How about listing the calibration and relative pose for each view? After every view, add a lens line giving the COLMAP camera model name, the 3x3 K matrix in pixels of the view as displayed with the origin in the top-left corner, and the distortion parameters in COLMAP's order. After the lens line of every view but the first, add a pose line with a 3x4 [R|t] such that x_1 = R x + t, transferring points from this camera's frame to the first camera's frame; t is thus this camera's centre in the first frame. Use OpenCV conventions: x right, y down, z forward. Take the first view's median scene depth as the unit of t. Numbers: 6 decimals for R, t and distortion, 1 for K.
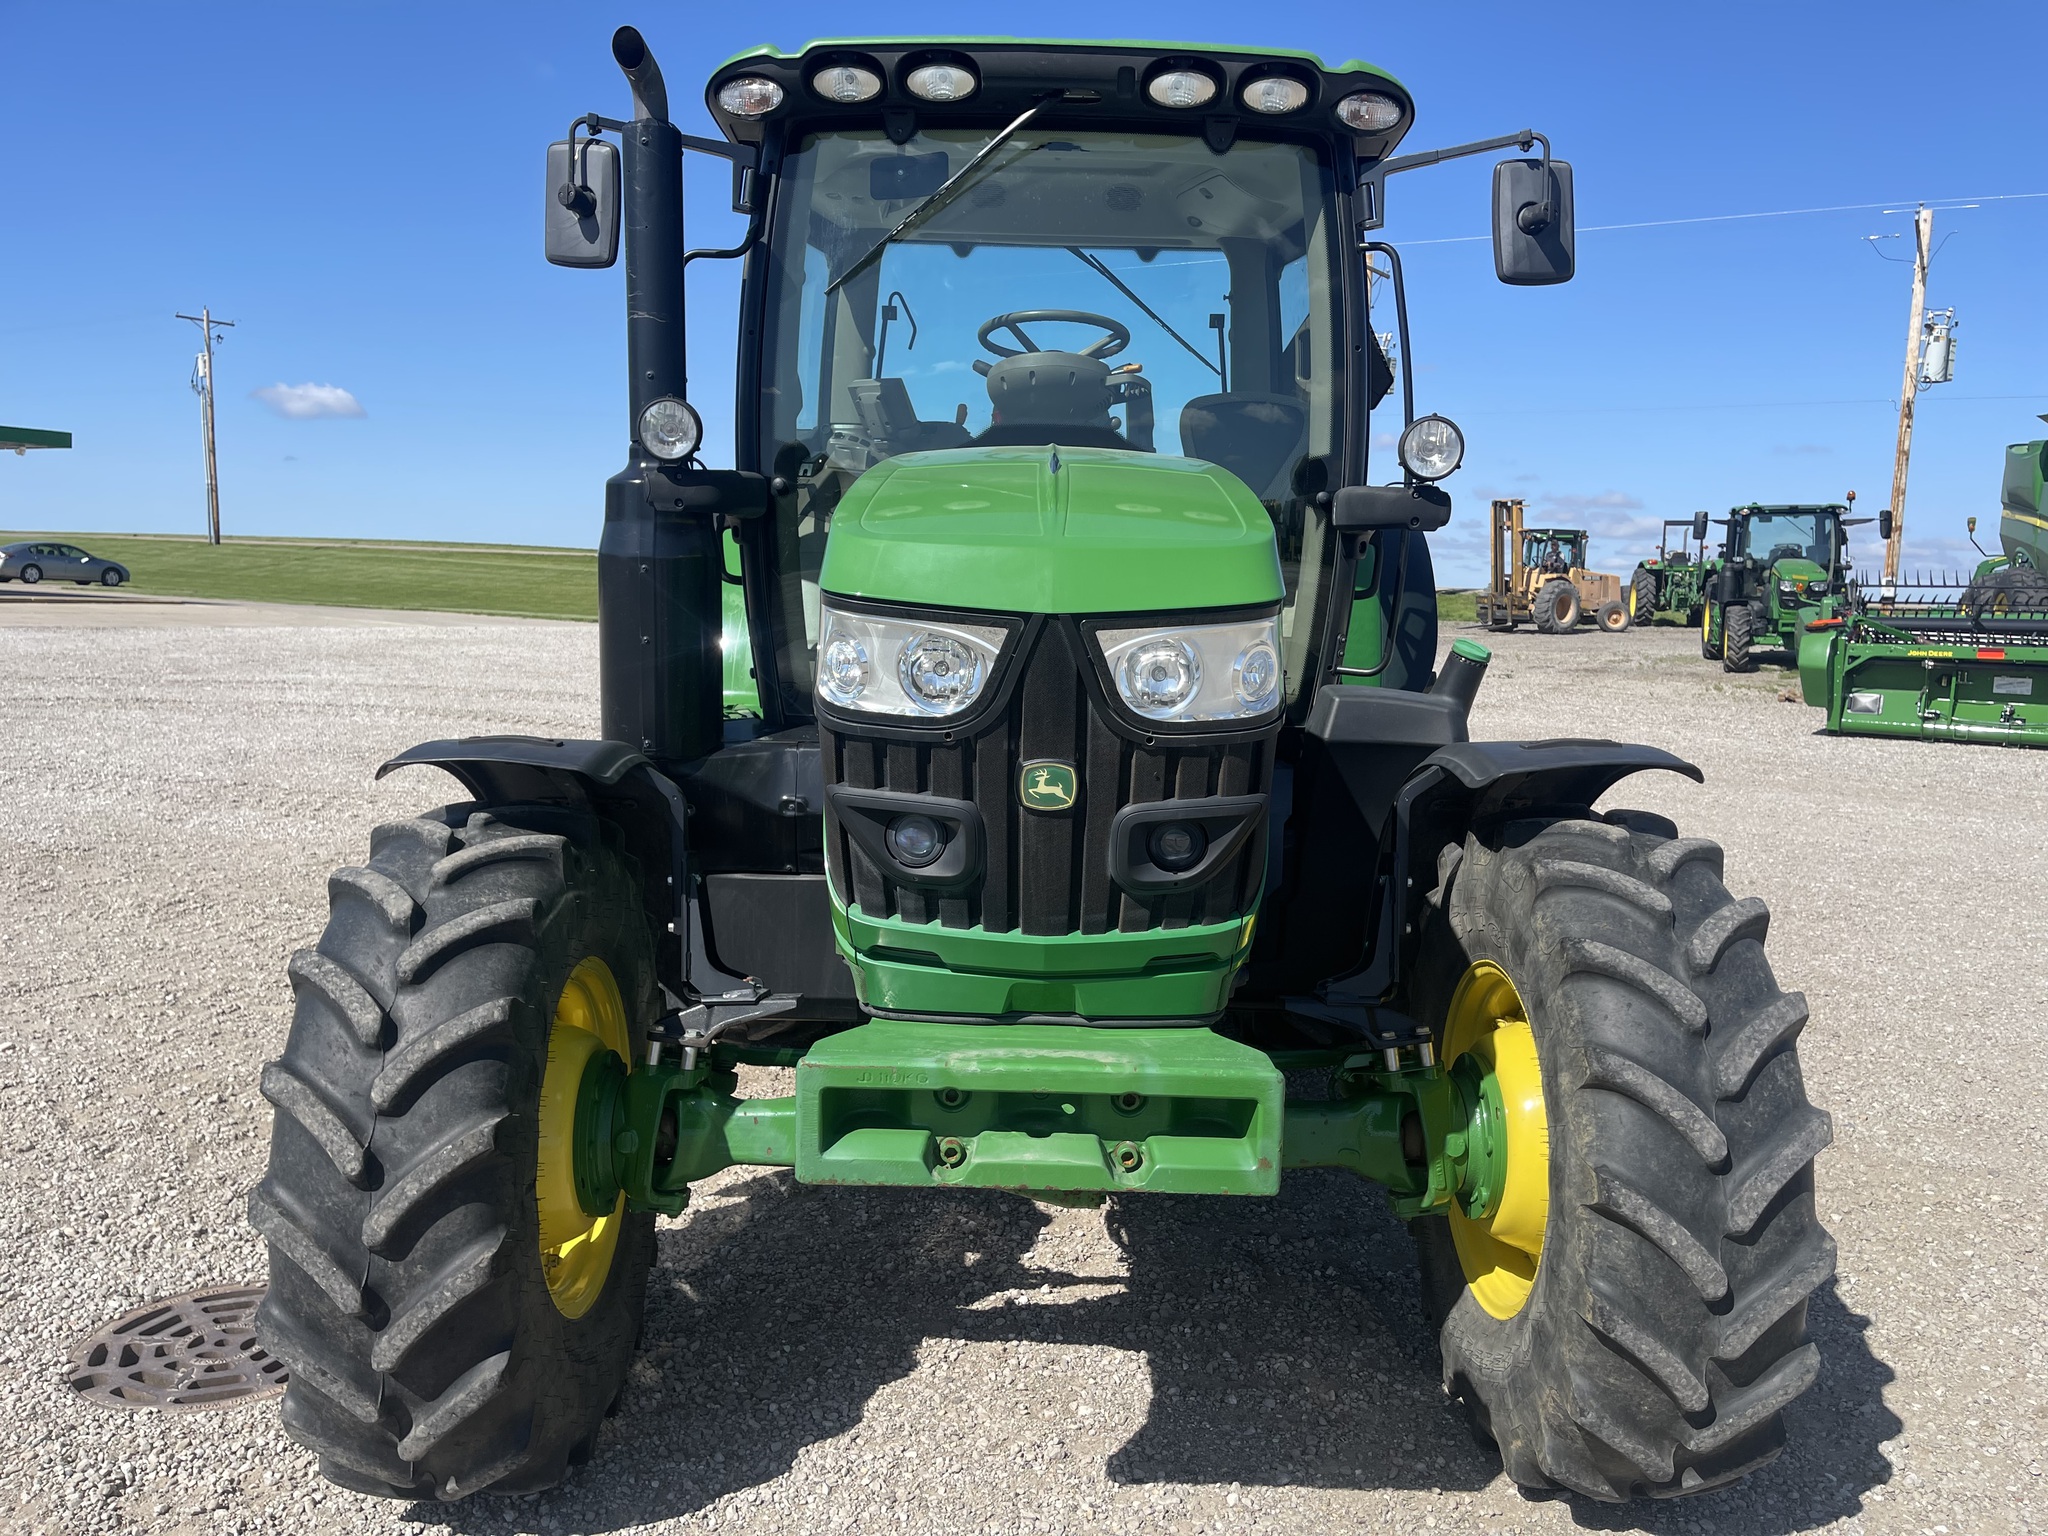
lens RADIAL K [[1550.1, 0, 1037.1], [0, 1550.1, 780.4], [0, 0, 1]] dist [0.049713, -0.058113]
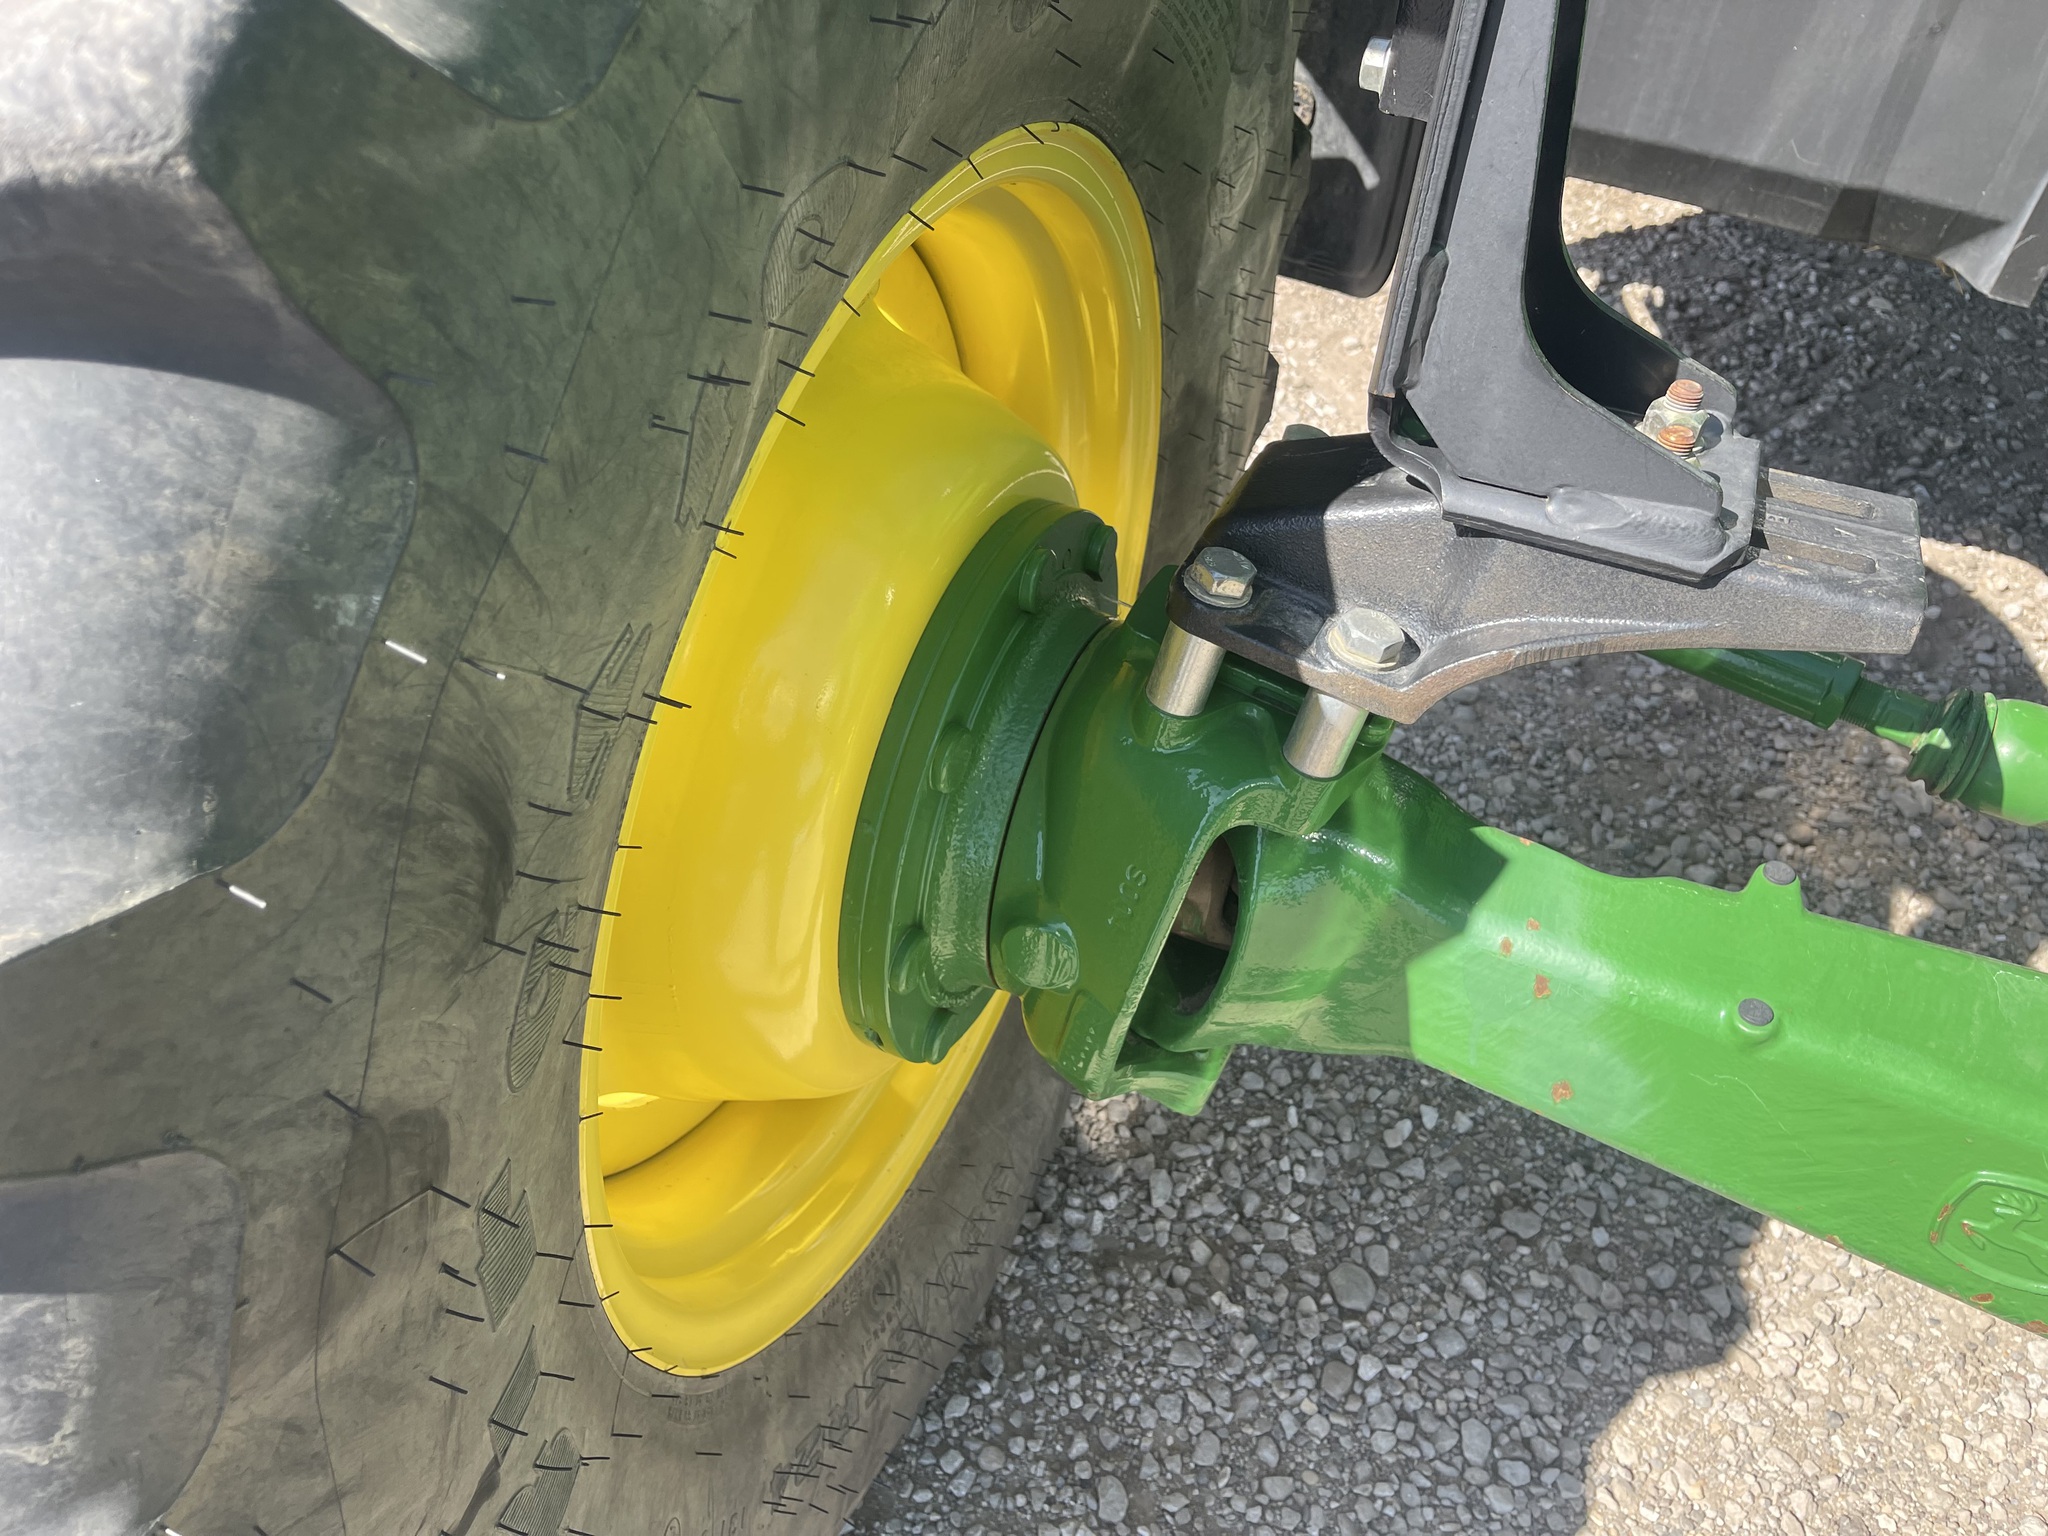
lens RADIAL K [[1550.1, 0, 1037.1], [0, 1550.1, 780.4], [0, 0, 1]] dist [0.049713, -0.058113]
pose [[0.912155, 0.314275, -0.263068, -0.185043], [-0.075233, 0.759358, 0.646309, 0.036533], [0.402882, -0.569742, 0.716296, 0.752427]]
